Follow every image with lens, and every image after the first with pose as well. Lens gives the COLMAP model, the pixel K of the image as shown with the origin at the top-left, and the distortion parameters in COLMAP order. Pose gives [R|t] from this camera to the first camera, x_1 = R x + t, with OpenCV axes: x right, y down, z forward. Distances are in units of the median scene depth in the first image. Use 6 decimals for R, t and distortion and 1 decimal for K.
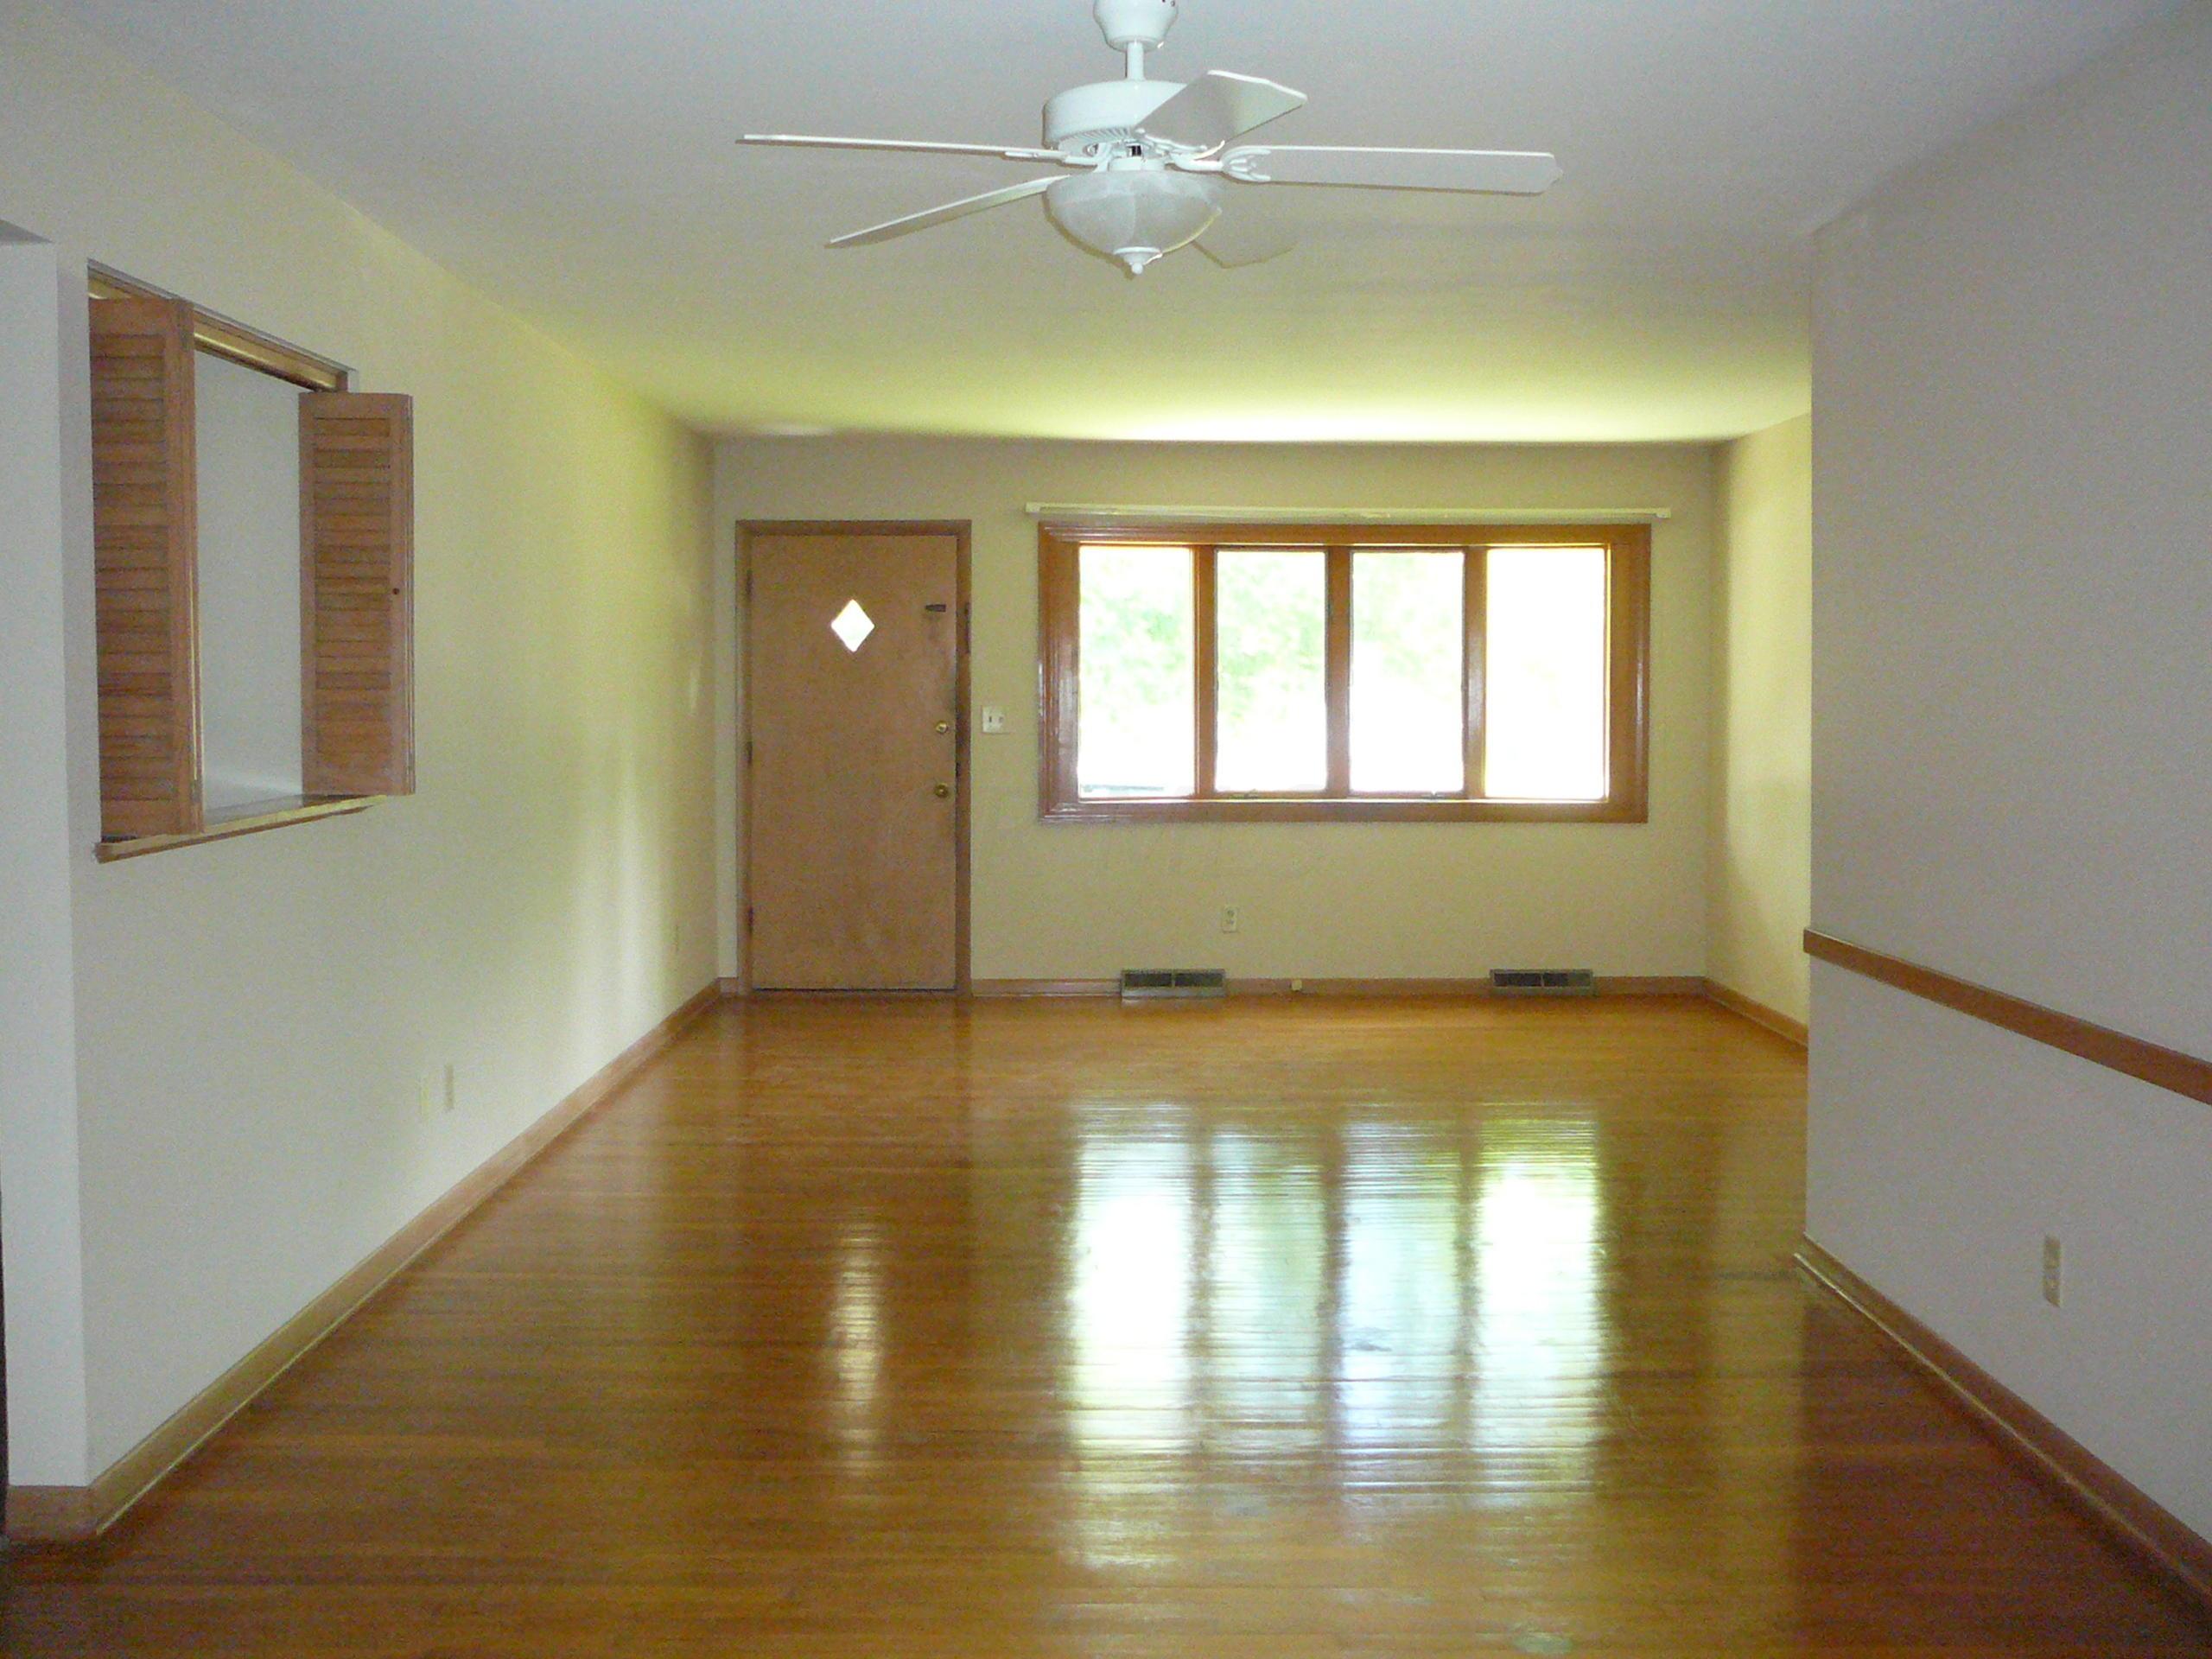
lens RADIAL K [[2279.4, 0, 1106.0], [0, 2279.4, 829.5], [0, 0, 1]] dist [-0.117599, 0.200509]
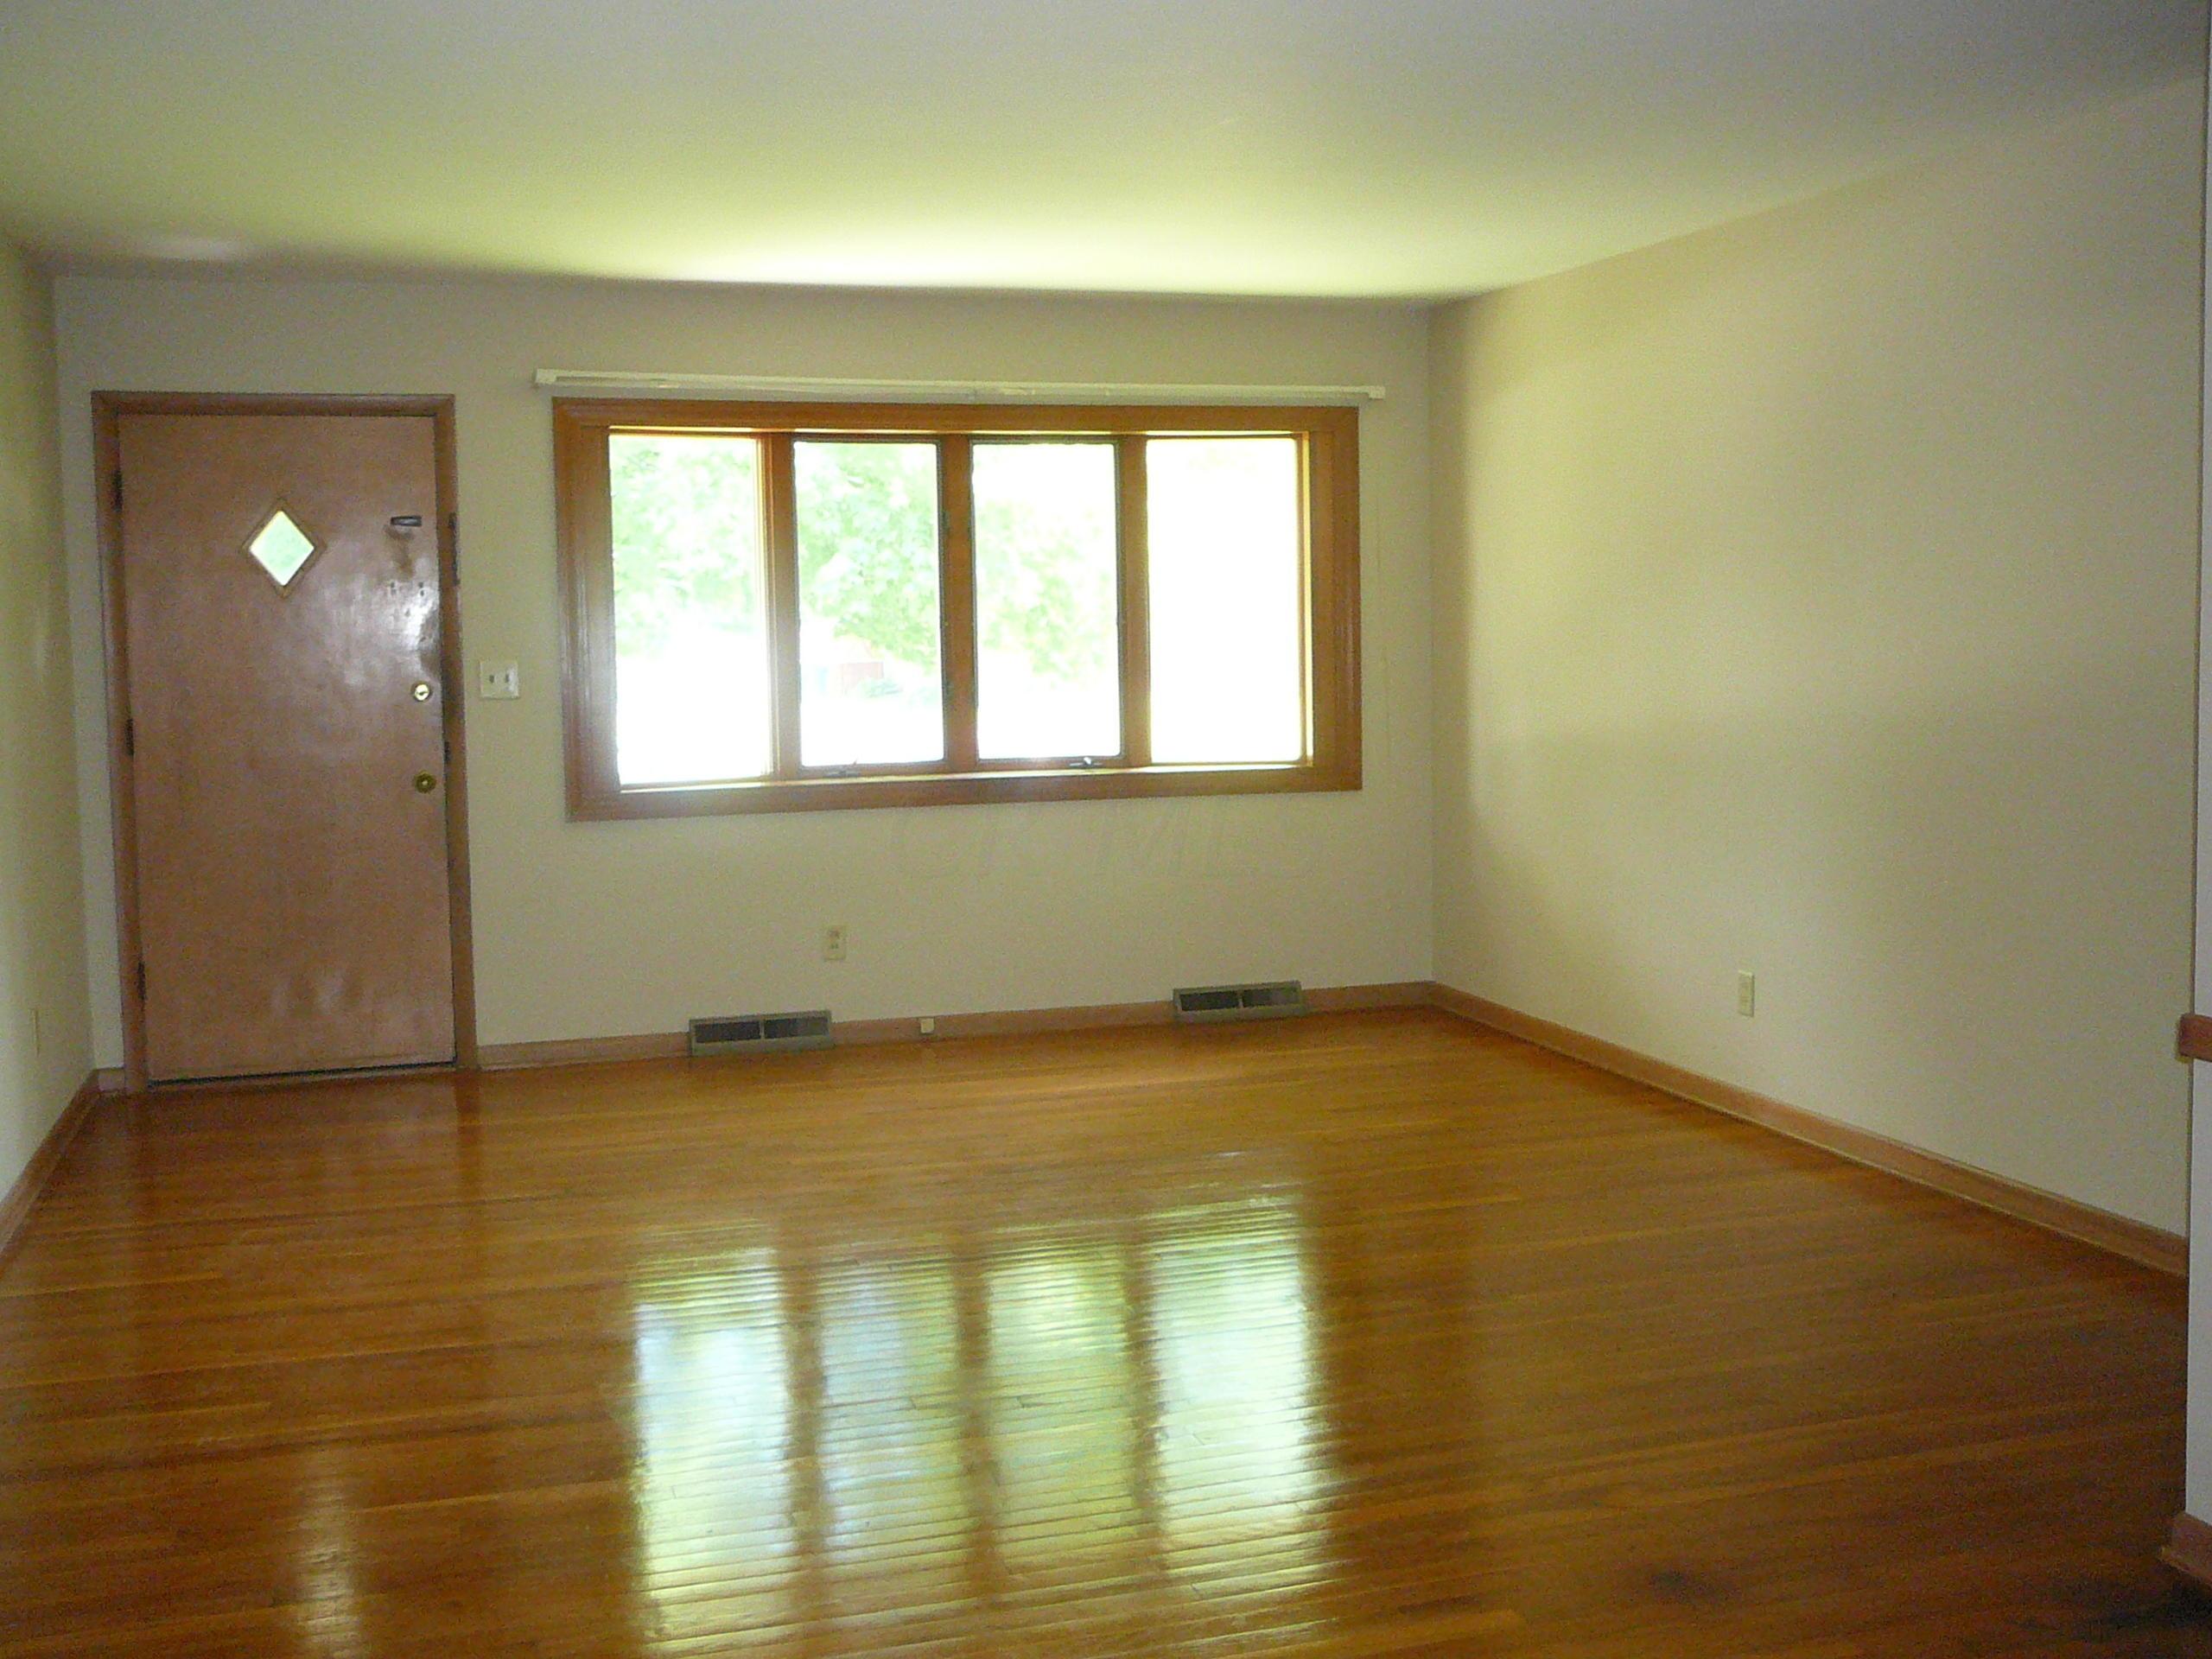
lens RADIAL K [[2267.0, 0, 1106.0], [0, 2267.0, 829.5], [0, 0, 1]] dist [0.006924, -0.130765]
pose [[0.964026, -0.039077, 0.262919, -0.053076], [0.026334, 0.998309, 0.051819, -0.033023], [-0.264499, -0.043031, 0.963425, 0.268111]]
